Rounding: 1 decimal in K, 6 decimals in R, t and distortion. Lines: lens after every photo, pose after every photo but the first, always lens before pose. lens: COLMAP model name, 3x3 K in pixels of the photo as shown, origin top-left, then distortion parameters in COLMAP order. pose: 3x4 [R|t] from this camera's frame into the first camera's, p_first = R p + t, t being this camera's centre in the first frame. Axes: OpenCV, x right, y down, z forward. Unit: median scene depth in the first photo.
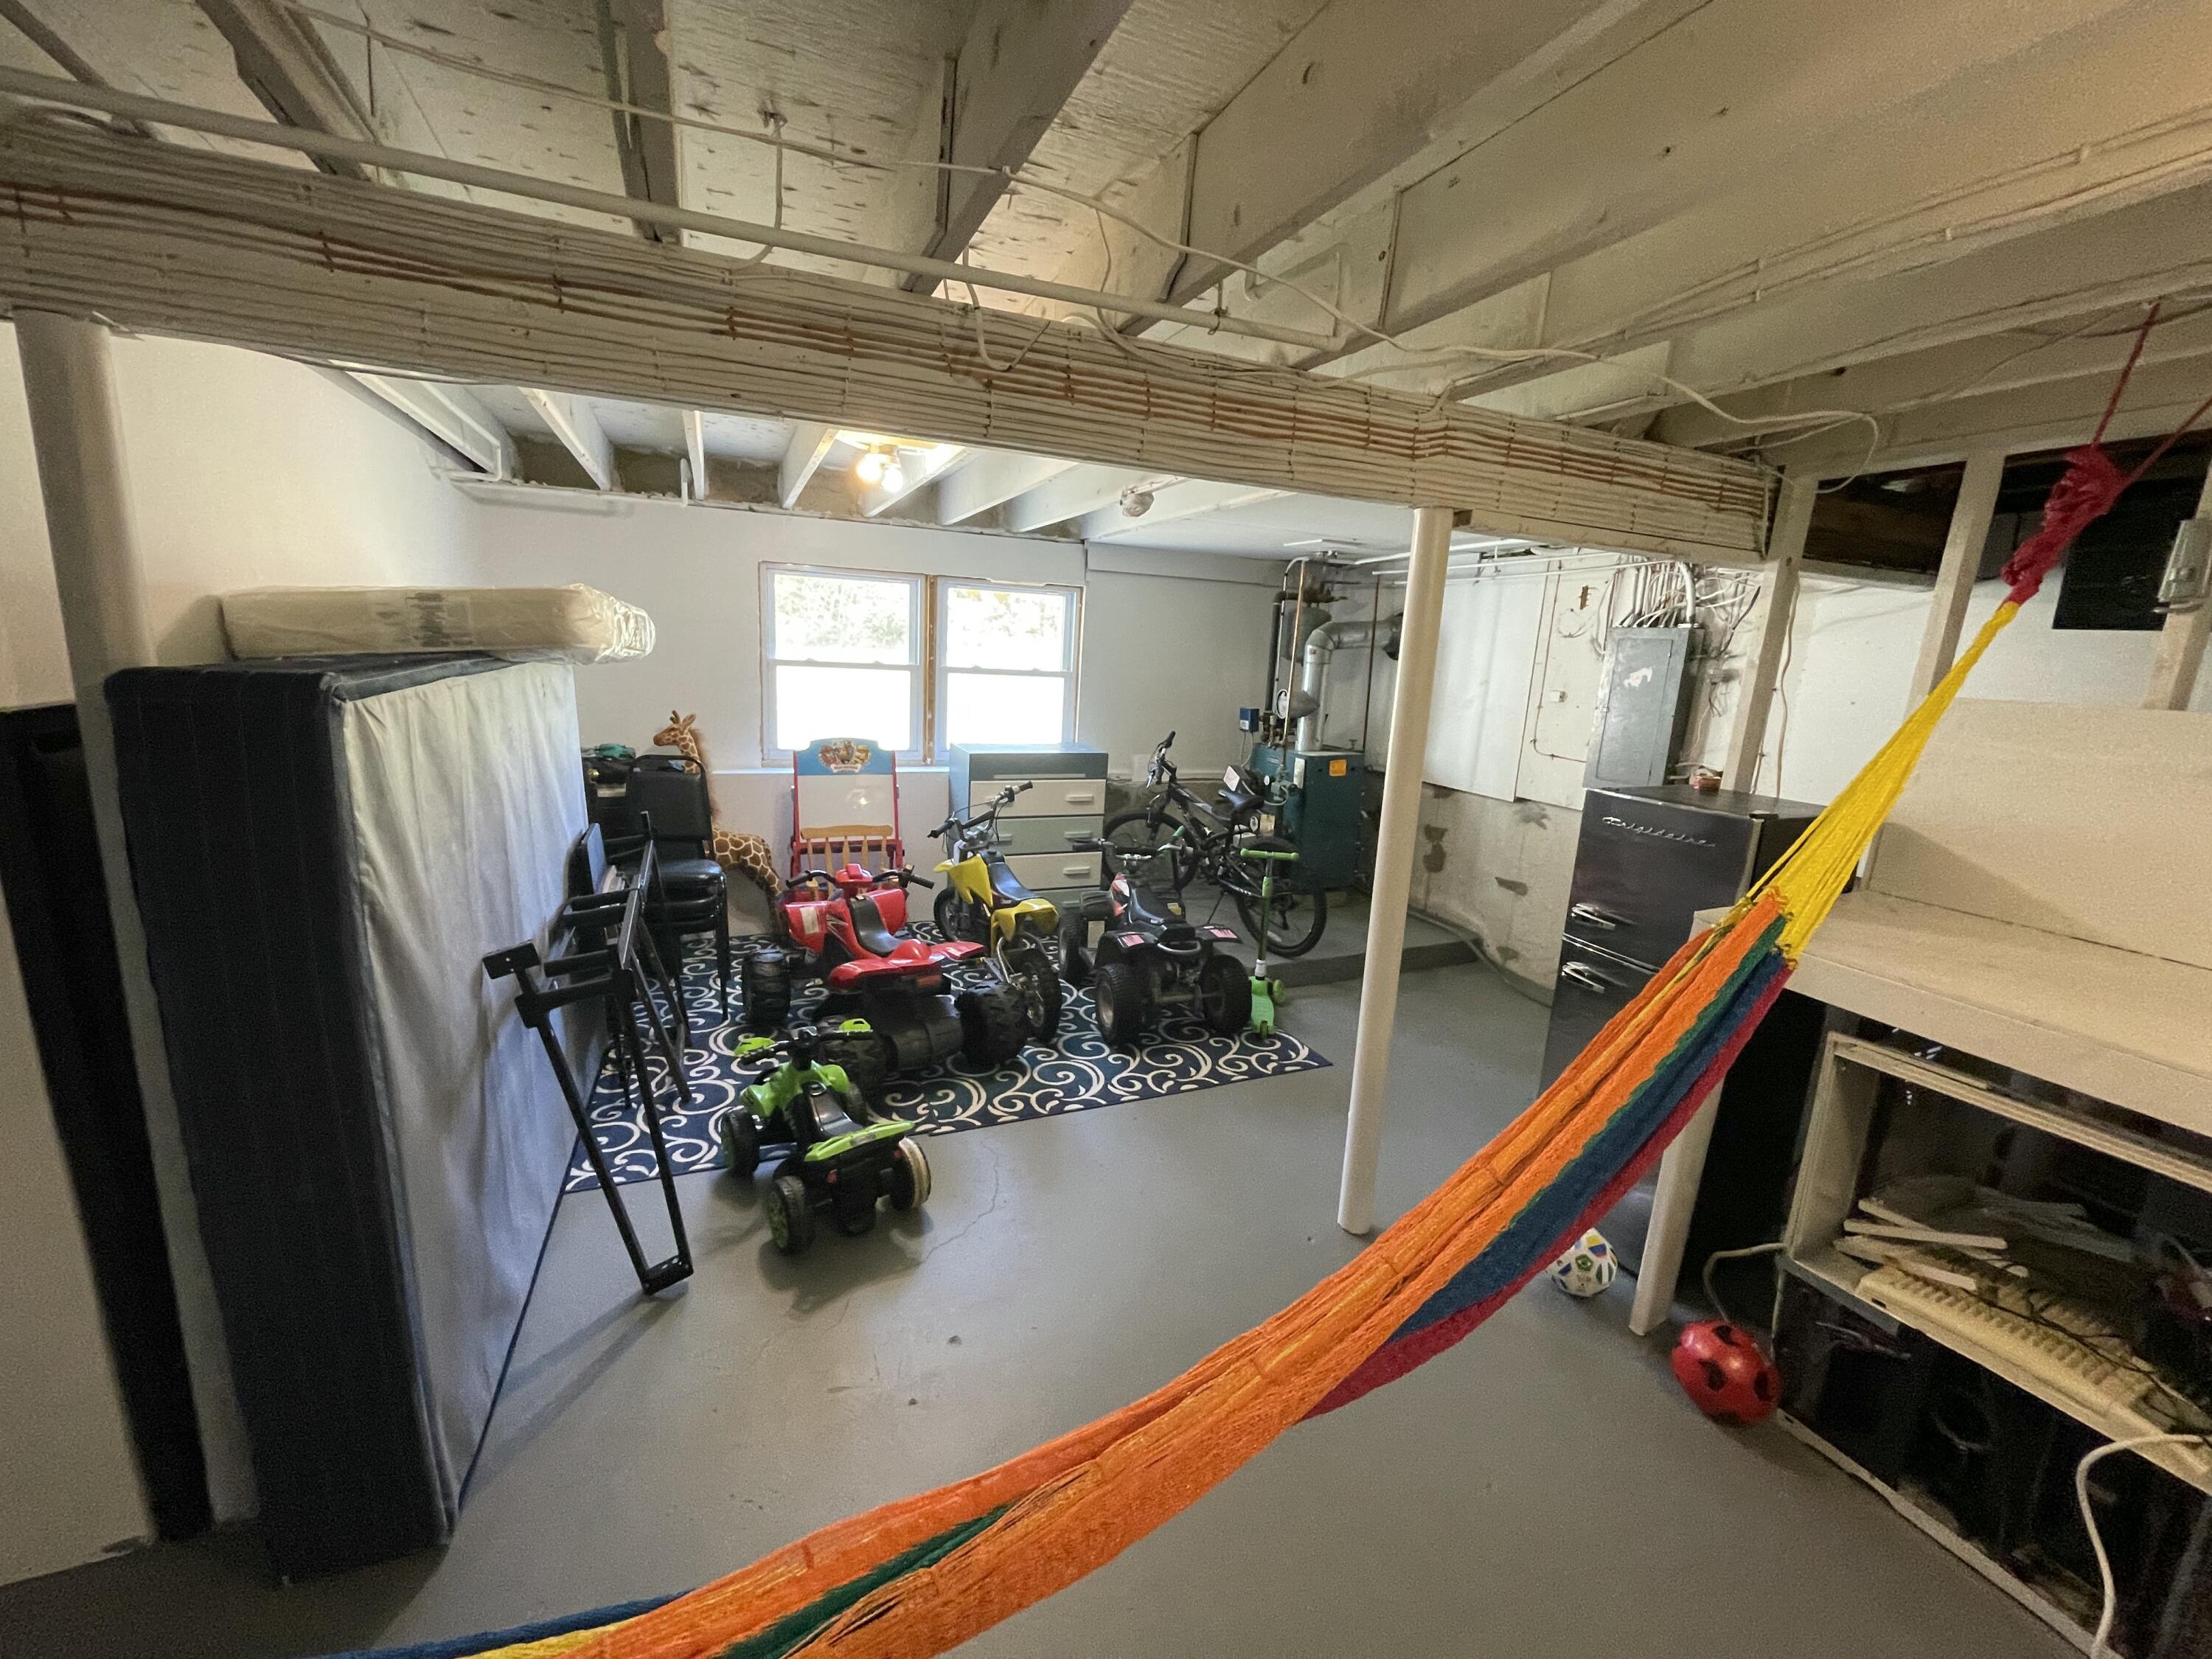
lens RADIAL K [[895.7, 0, 1112.3], [0, 895.7, 834.2], [0, 0, 1]] dist [-0.002024, 0.000011]
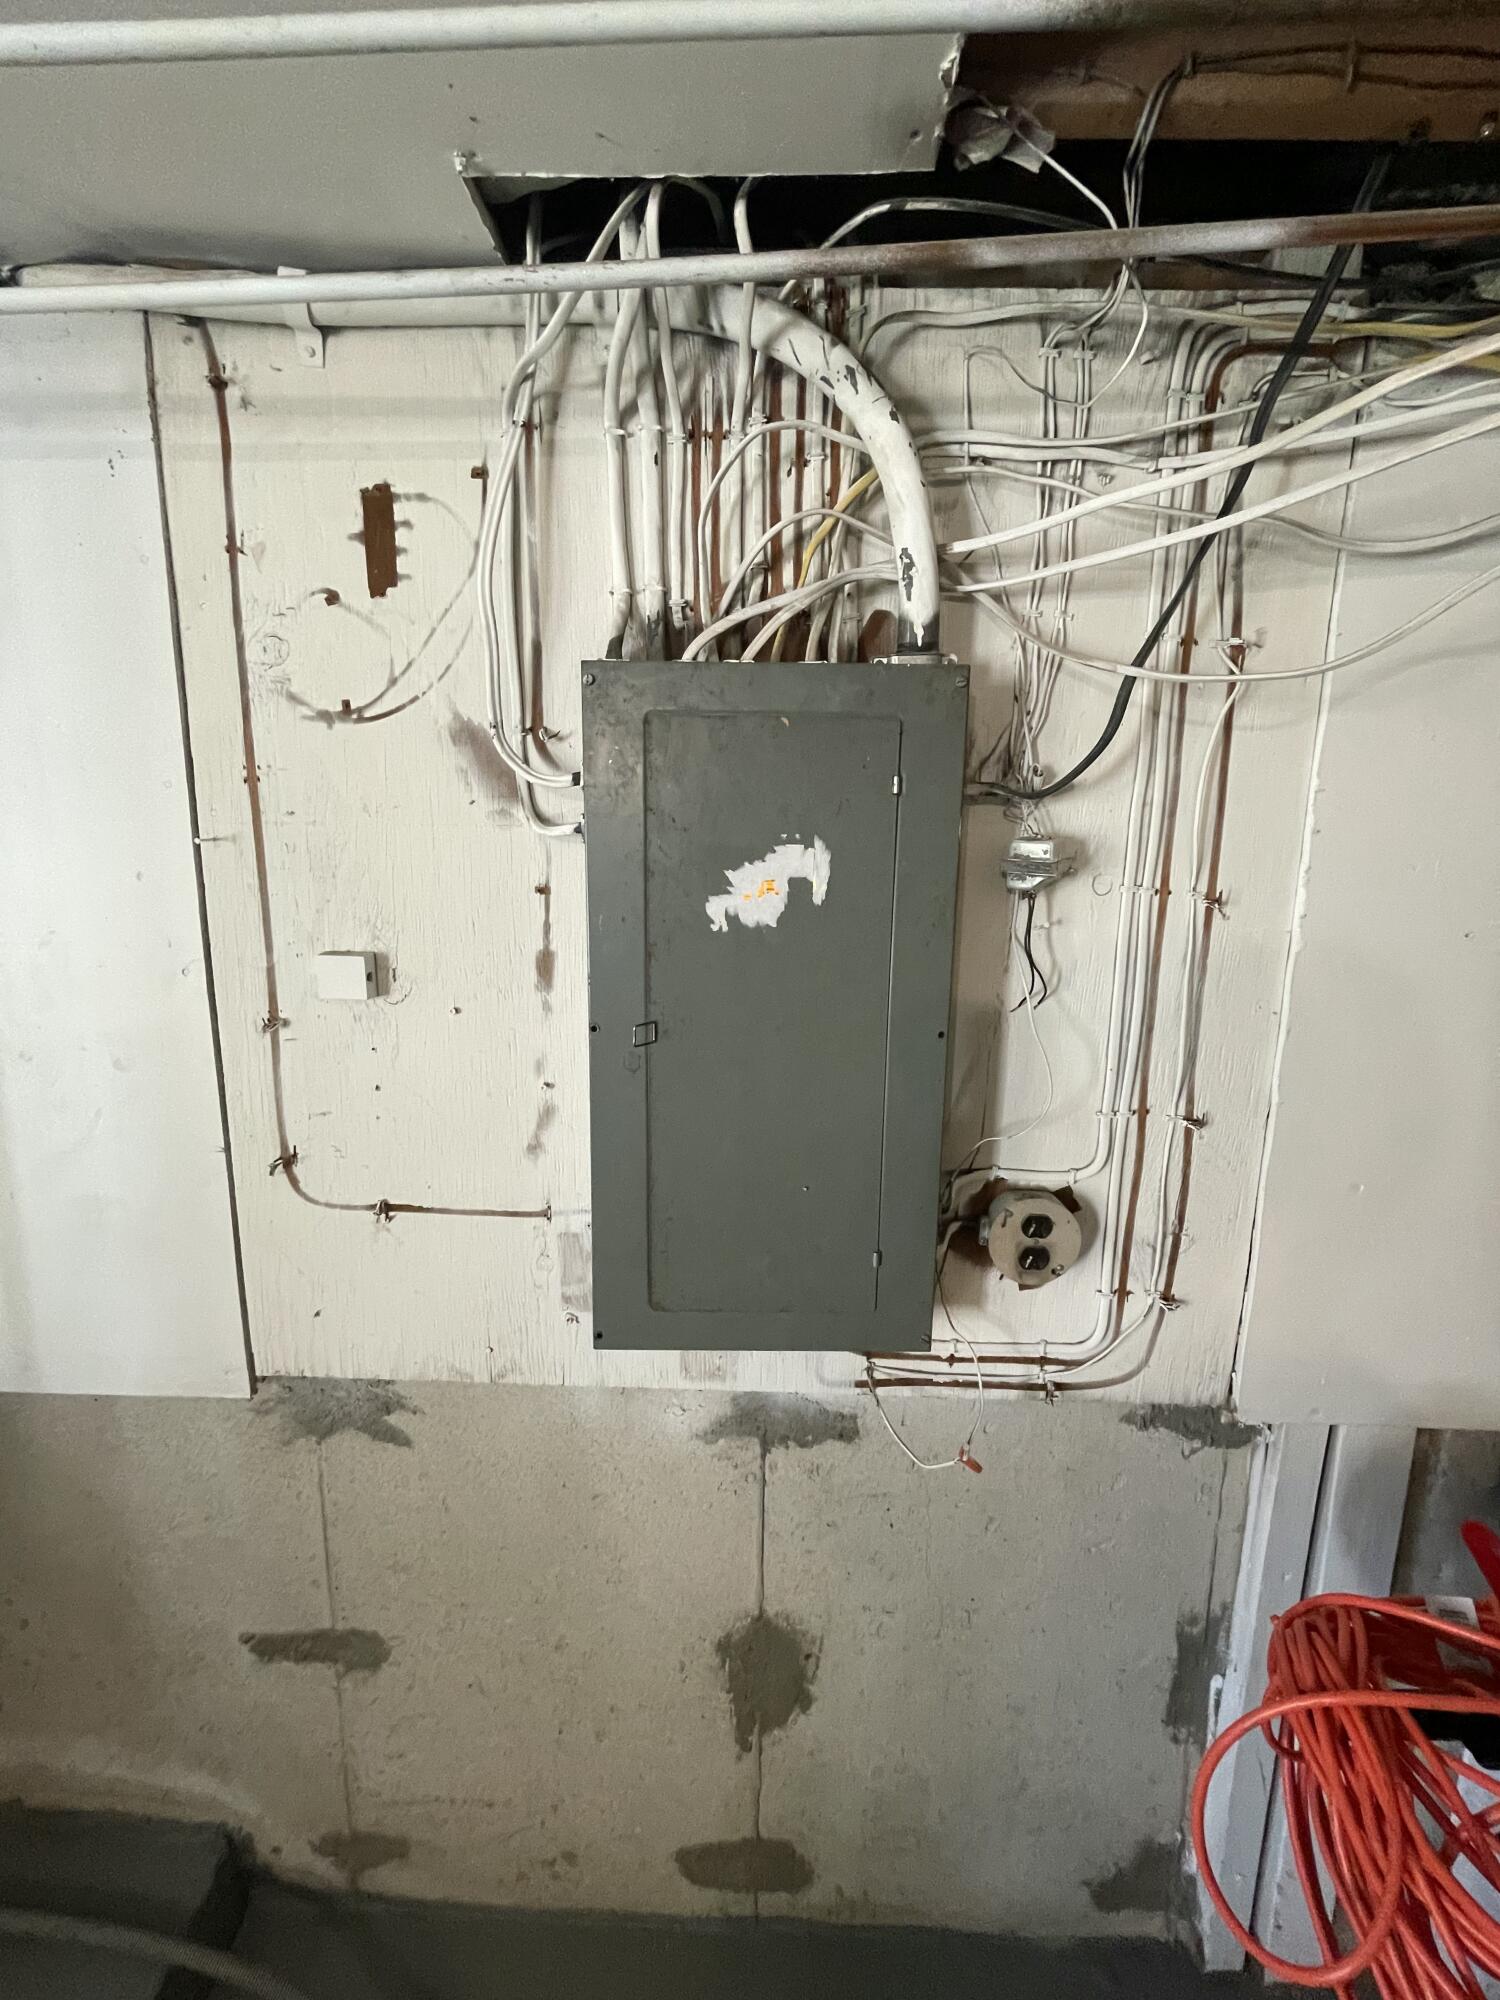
lens RADIAL K [[809.8, 0, 753.0], [0, 809.8, 984.8], [0, 0, 1]] dist [-0.002024, 0.000011]
pose [[0.406237, -0.201060, 0.891373, 0.304465], [0.198905, 0.971558, 0.128497, -0.137672], [-0.891857, 0.125098, 0.434675, 0.709454]]
